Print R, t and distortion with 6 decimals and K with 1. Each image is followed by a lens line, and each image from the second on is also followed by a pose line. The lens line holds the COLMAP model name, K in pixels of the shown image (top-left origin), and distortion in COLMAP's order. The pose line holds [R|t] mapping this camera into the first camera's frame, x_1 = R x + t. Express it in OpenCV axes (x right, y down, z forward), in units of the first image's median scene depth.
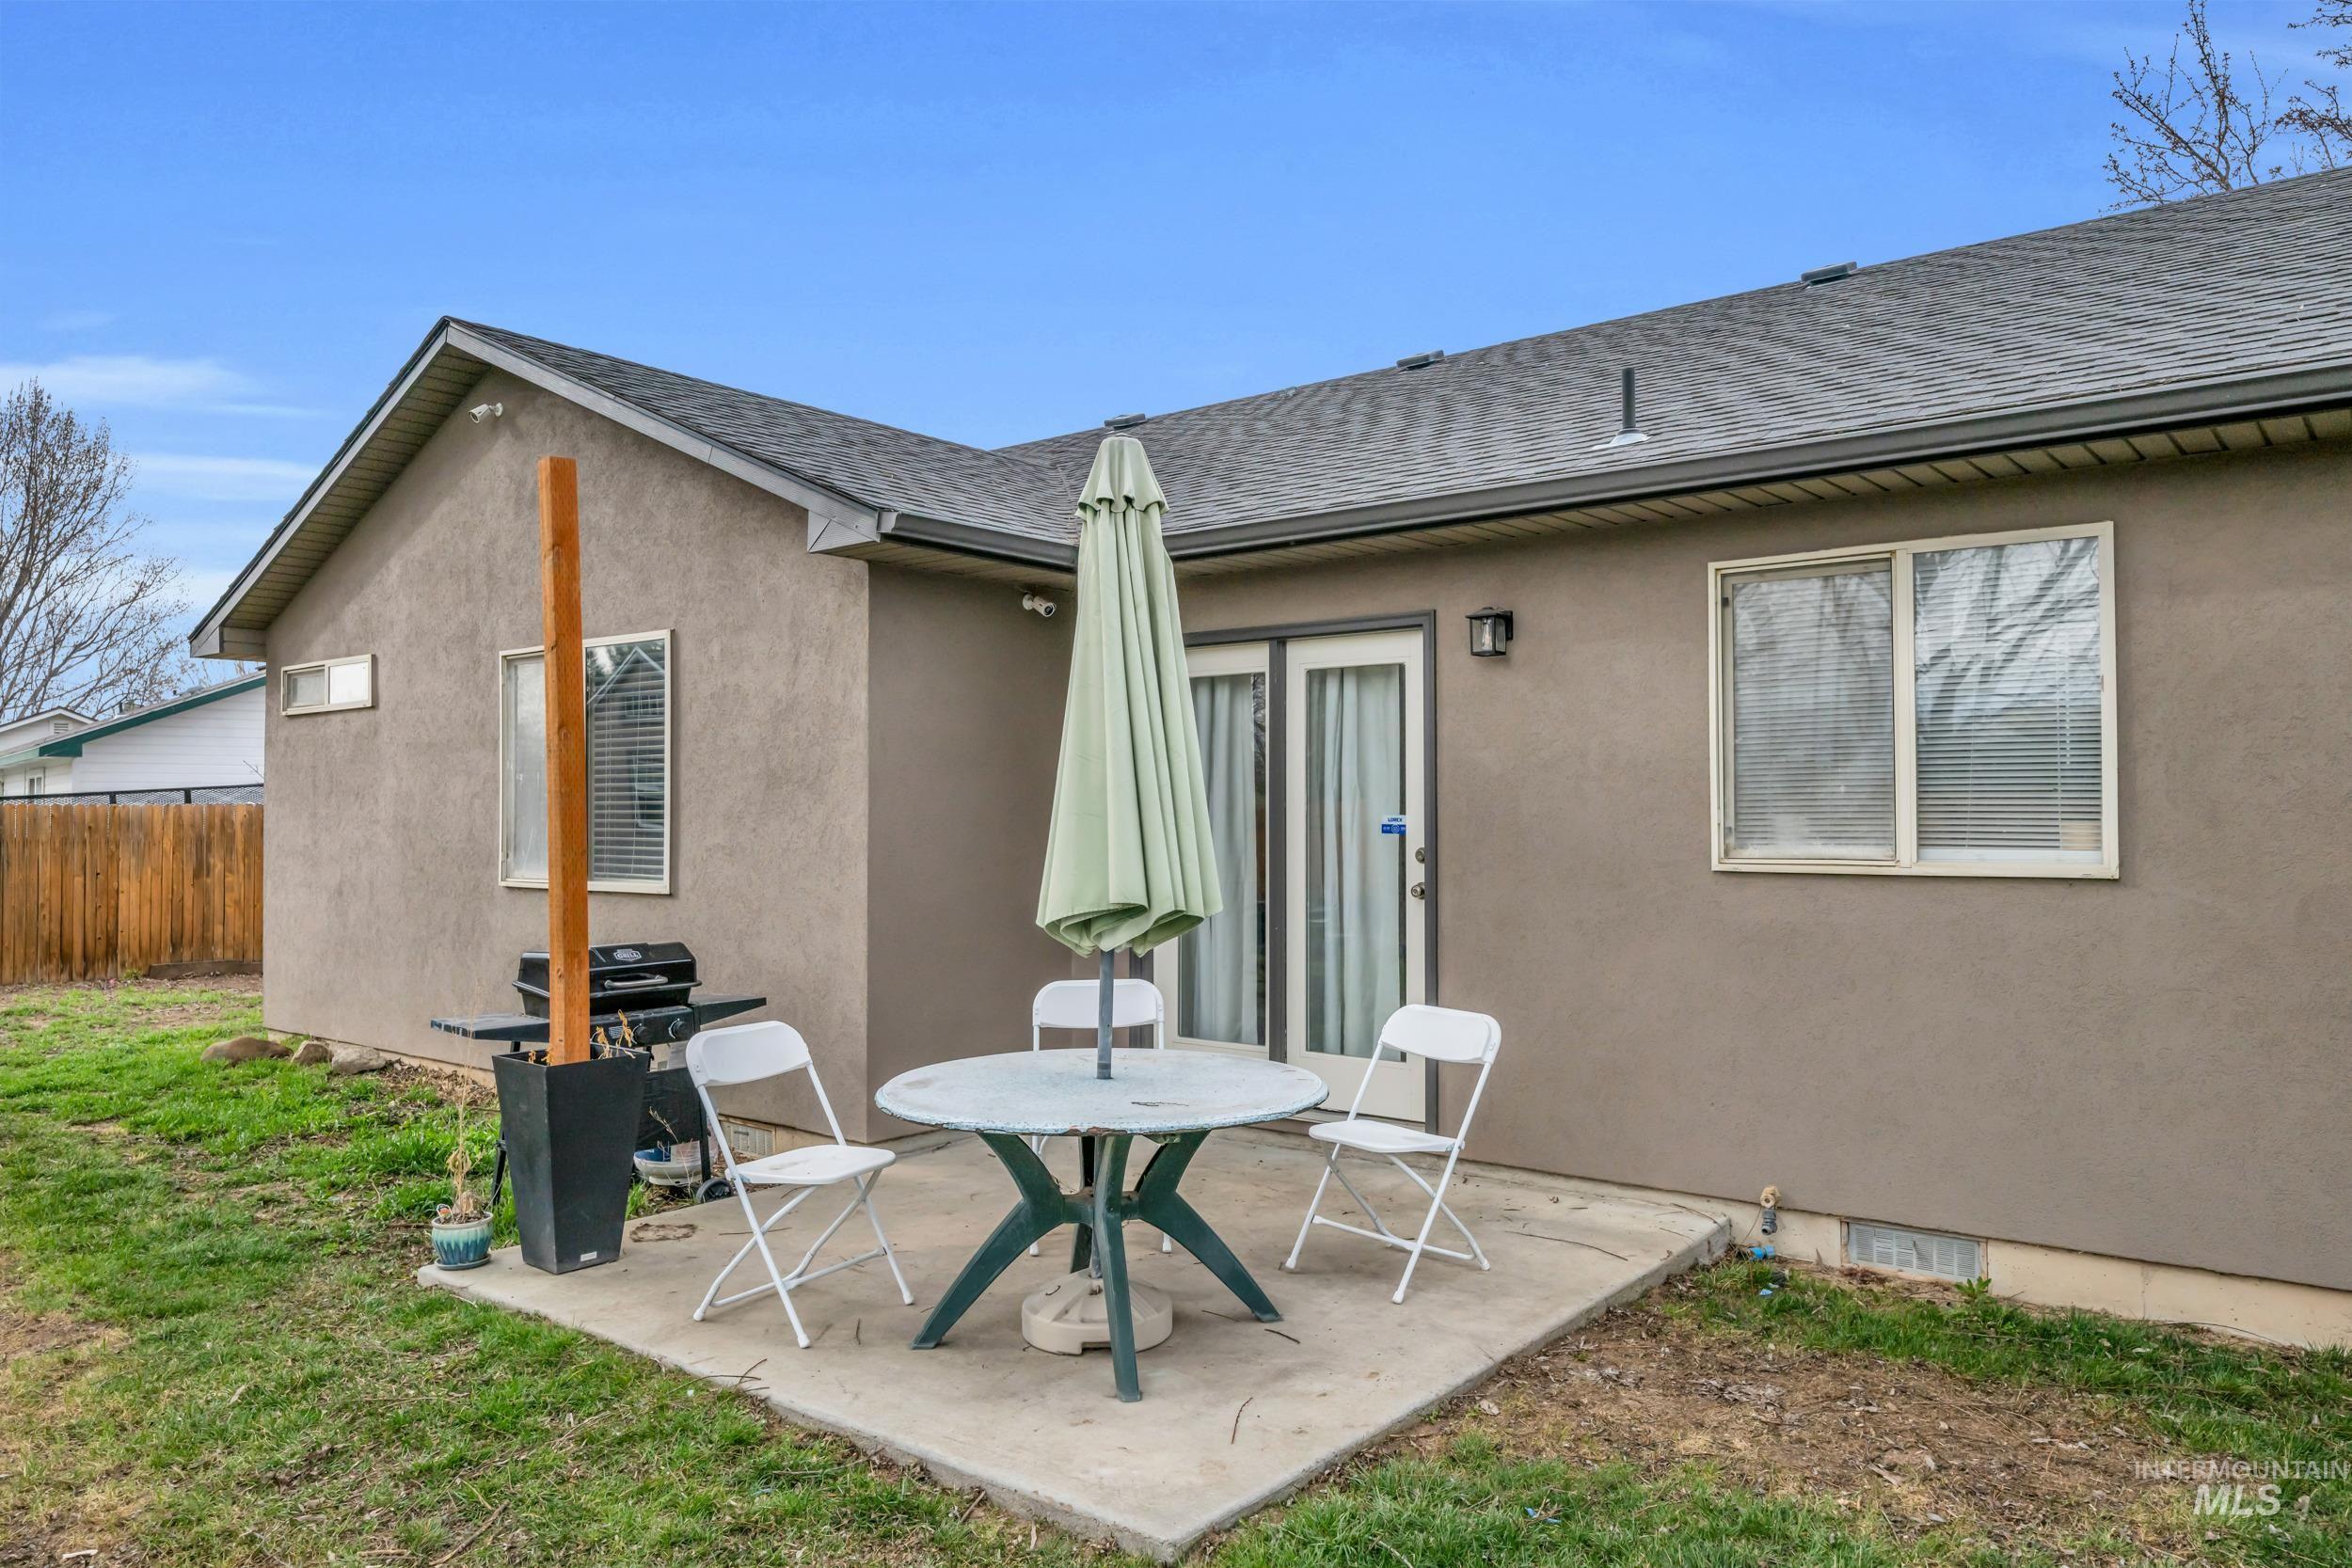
lens RADIAL K [[1599.8, 0, 1173.8], [0, 1599.8, 786.5], [0, 0, 1]] dist [0.003396, 0.000767]
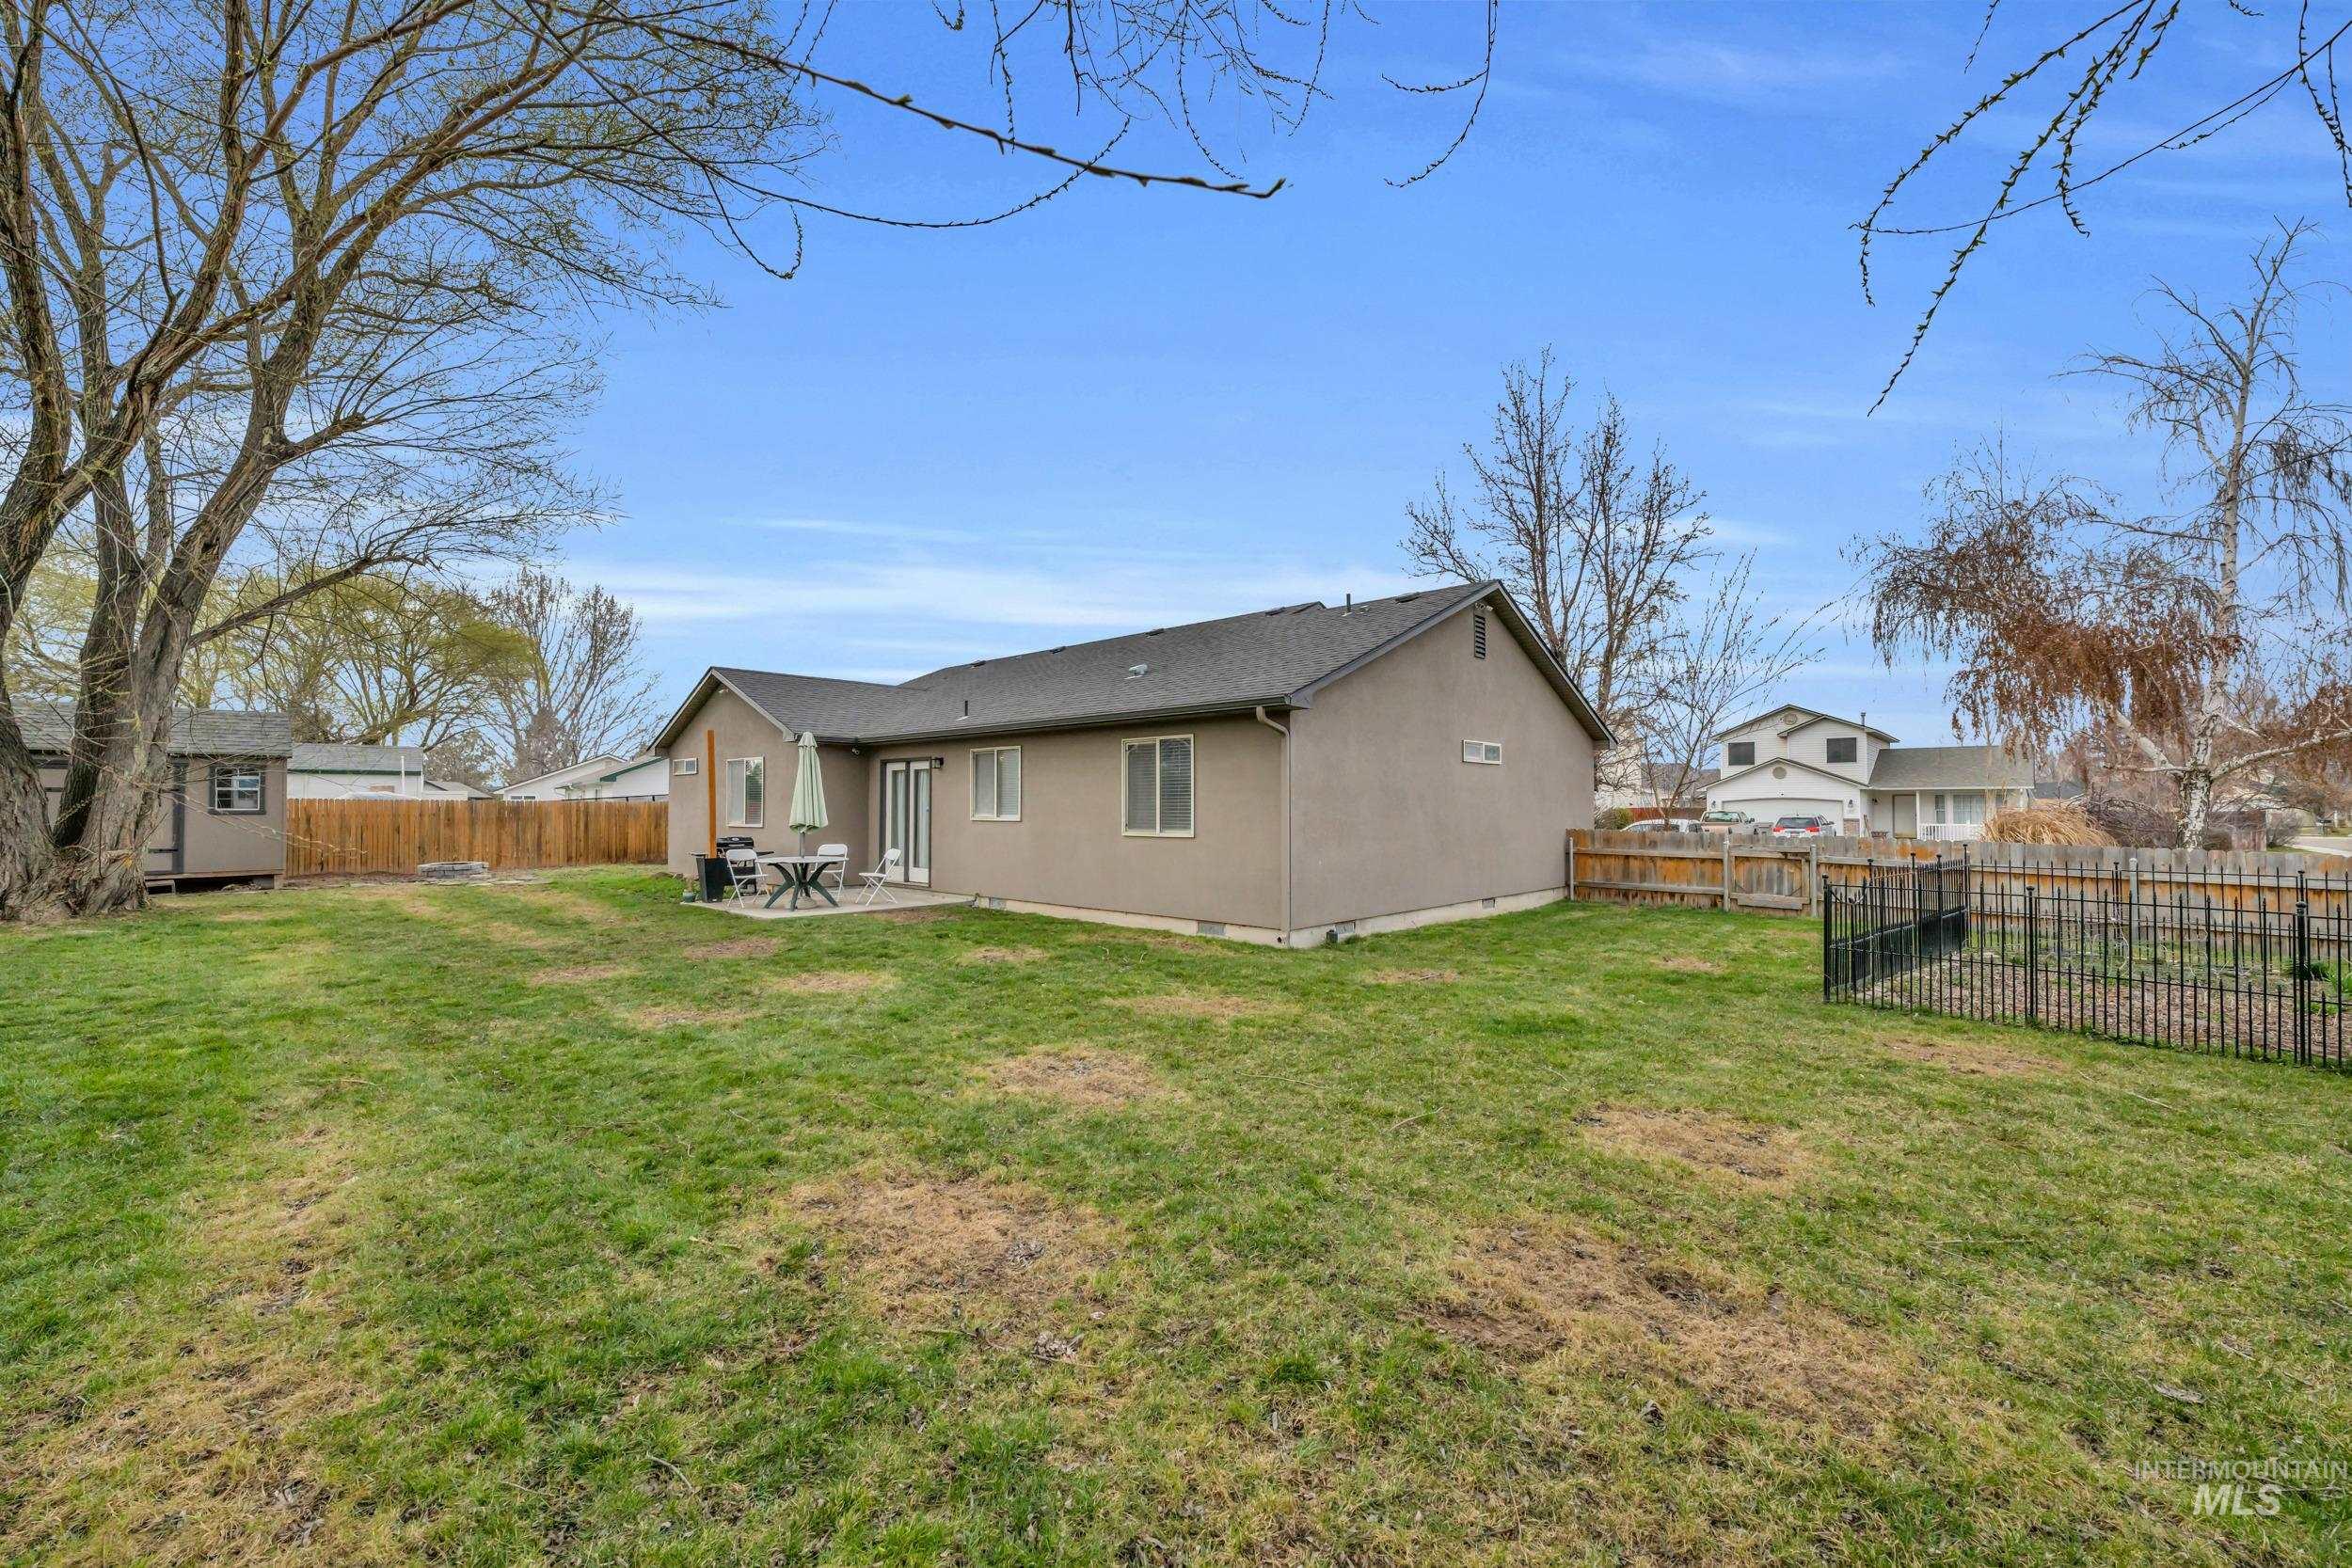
lens RADIAL K [[965.9, 0, 1178.4], [0, 965.9, 792.7], [0, 0, 1]] dist [0.000535, 0.000008]
pose [[0.997267, 0.001801, -0.073859, 0.435627], [-0.001681, 0.999997, 0.001680, -0.010607], [0.073862, -0.001551, 0.997267, -0.627531]]
